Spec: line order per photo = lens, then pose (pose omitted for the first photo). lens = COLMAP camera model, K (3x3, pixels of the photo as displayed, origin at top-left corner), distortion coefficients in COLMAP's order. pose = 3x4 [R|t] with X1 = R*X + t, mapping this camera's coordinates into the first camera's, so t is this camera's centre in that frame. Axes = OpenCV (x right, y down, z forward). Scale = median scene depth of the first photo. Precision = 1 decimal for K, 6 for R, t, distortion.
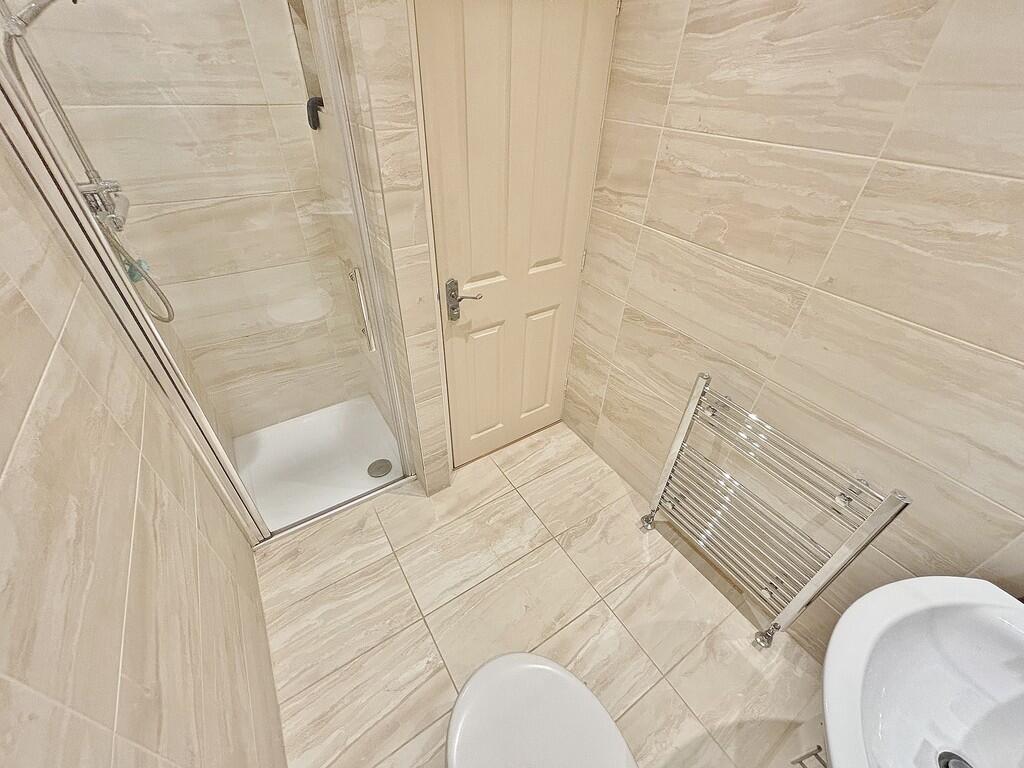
lens RADIAL K [[411.9, 0, 510.7], [0, 411.9, 382.6], [0, 0, 1]] dist [-0.000800, 0.000093]
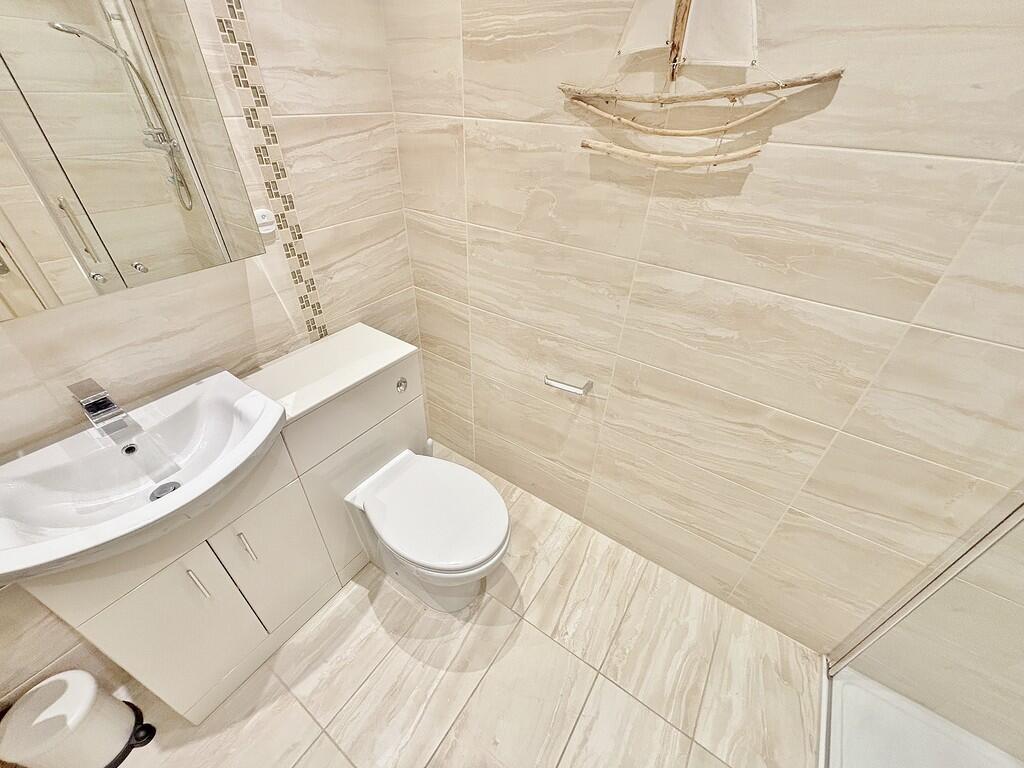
lens RADIAL K [[411.9, 0, 510.8], [0, 411.9, 382.7], [0, 0, 1]] dist [-0.000800, 0.000093]
pose [[-0.920837, 0.179032, -0.346419, 0.169294], [-0.278972, 0.318253, 0.906030, -0.407688], [0.272457, 0.930947, -0.243114, 0.604786]]
